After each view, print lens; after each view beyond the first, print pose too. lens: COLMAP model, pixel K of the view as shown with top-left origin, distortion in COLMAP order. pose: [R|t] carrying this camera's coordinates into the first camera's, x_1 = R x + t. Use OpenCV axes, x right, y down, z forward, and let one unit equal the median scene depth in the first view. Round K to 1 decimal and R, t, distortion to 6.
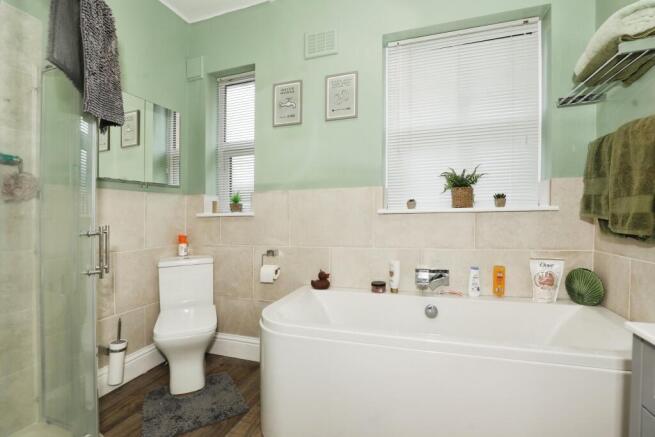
lens RADIAL K [[309.2, 0, 327.5], [0, 309.2, 214.1], [0, 0, 1]] dist [-0.001271, 0.001353]
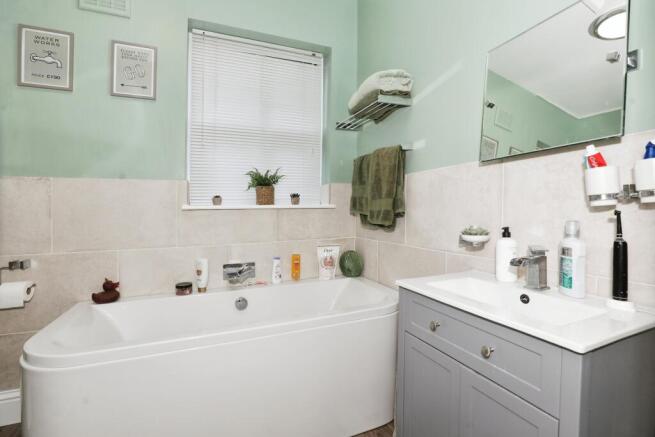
lens RADIAL K [[309.2, 0, 327.5], [0, 309.2, 214.1], [0, 0, 1]] dist [-0.001271, 0.001353]
pose [[0.768405, -0.003632, 0.639954, -0.108423], [-0.003001, 0.999952, 0.009278, 0.001679], [-0.639957, -0.009050, 0.768357, 0.012335]]
